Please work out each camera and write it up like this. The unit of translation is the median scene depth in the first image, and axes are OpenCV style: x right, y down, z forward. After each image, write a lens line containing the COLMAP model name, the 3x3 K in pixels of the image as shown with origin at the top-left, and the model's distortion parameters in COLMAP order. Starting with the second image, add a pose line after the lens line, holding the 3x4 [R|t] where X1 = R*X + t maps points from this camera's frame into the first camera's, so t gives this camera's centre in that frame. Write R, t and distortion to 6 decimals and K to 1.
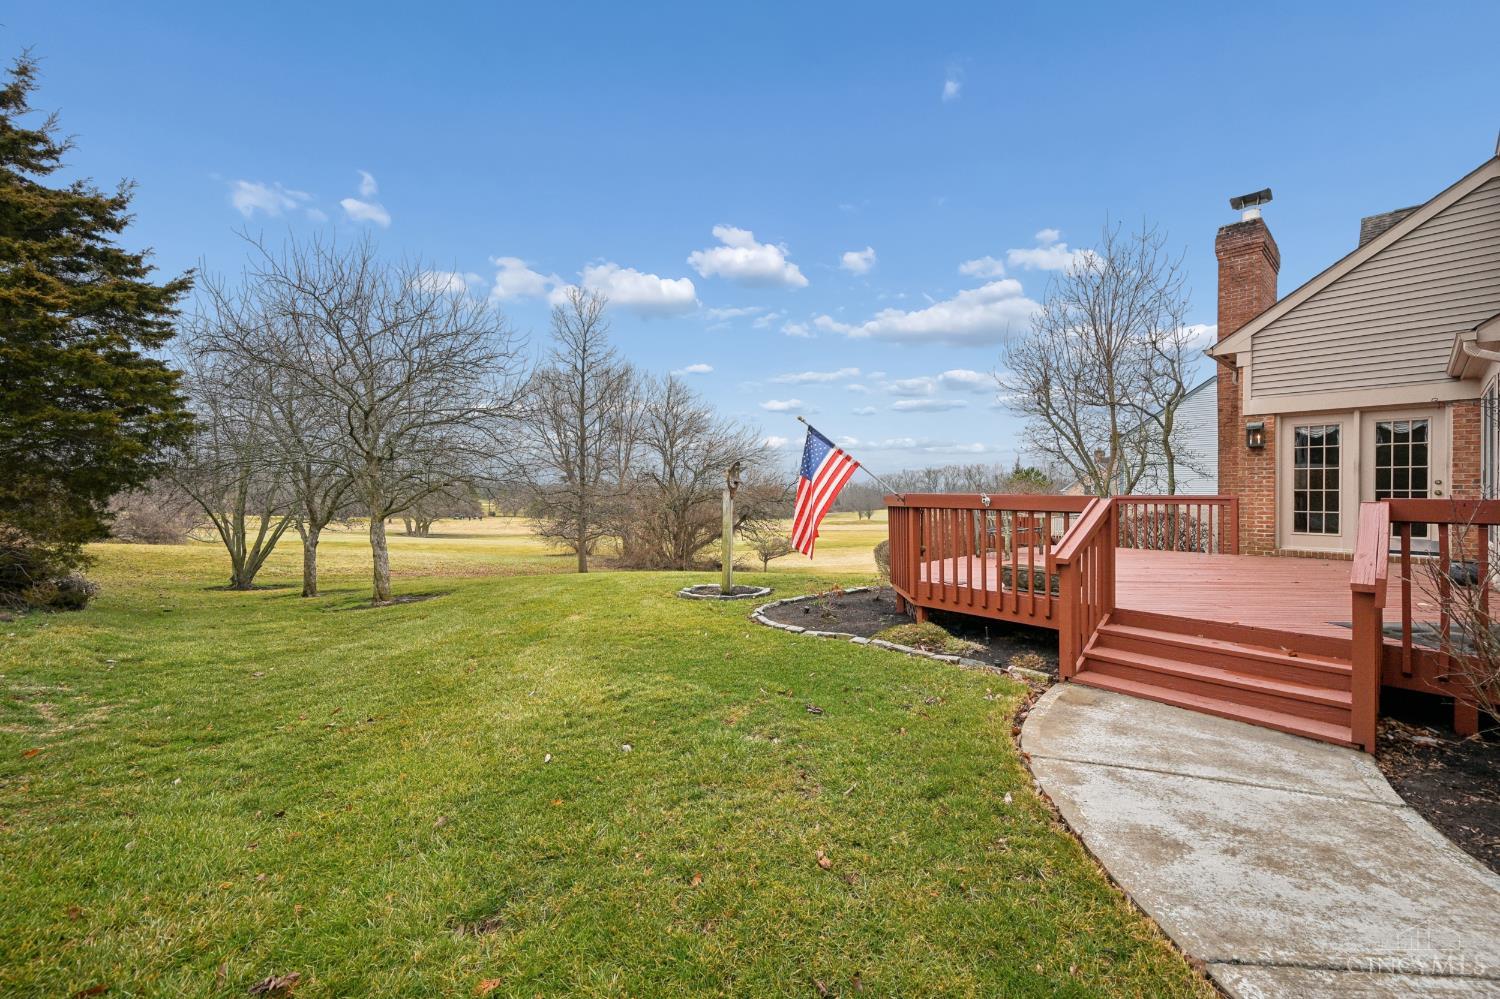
lens RADIAL K [[602.4, 0, 751.5], [0, 602.4, 486.6], [0, 0, 1]] dist [-0.000715, -0.000139]
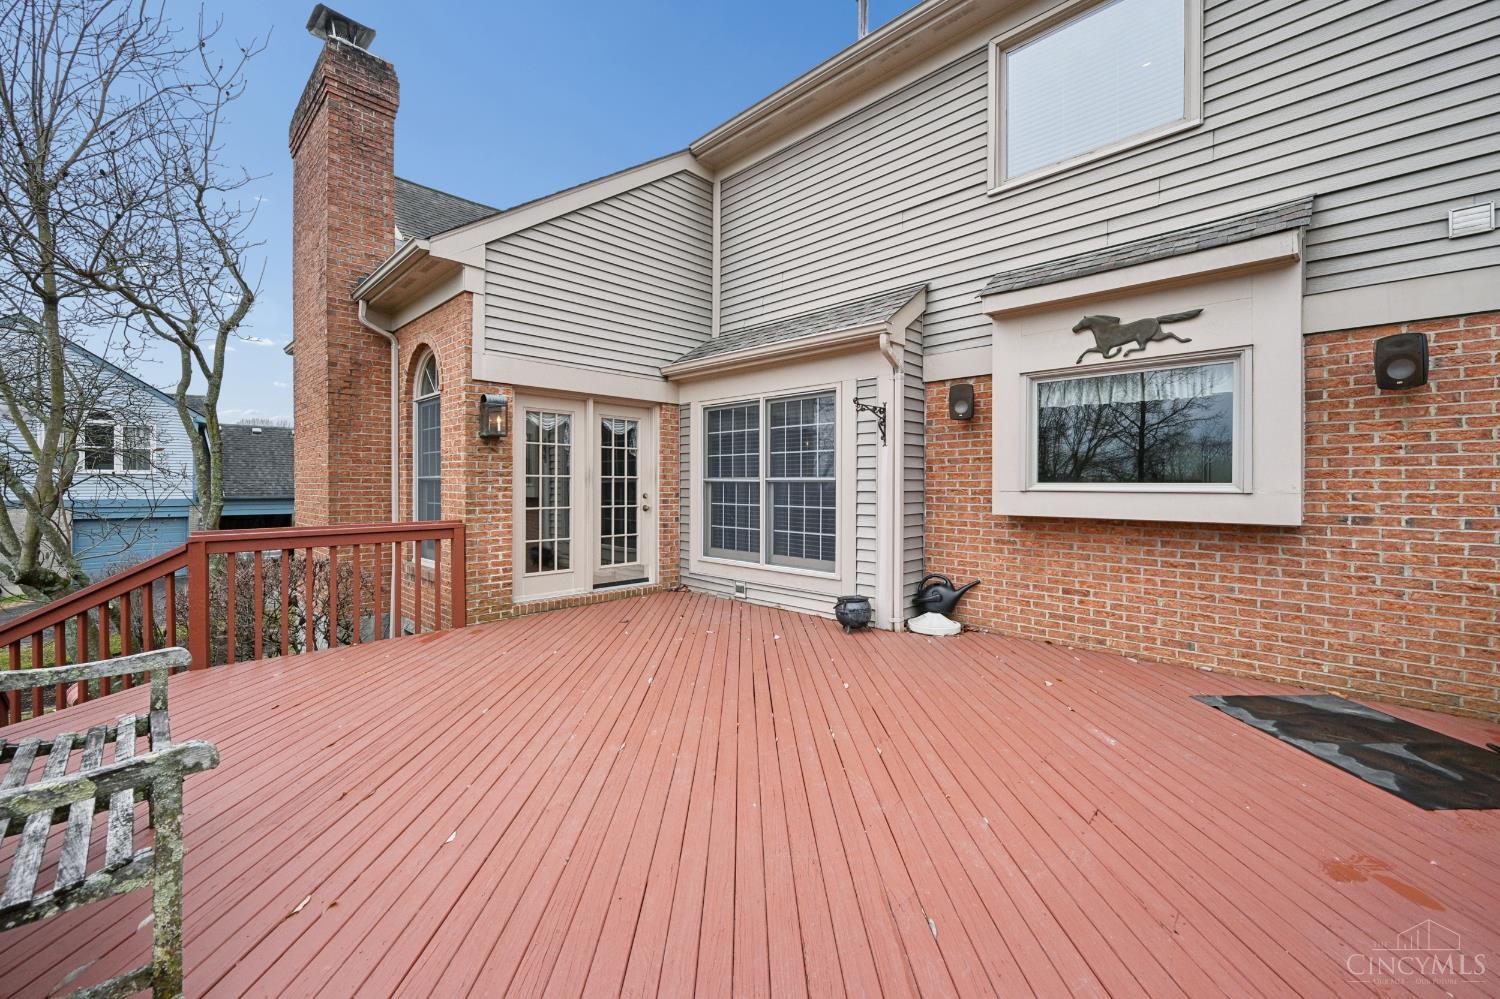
lens RADIAL K [[602.4, 0, 751.5], [0, 602.4, 486.6], [0, 0, 1]] dist [-0.000715, -0.000139]
pose [[-0.084099, -0.000263, 0.996457, 0.261803], [0.003425, 0.999994, 0.000553, -0.019549], [-0.996452, 0.003459, -0.084097, 0.878571]]
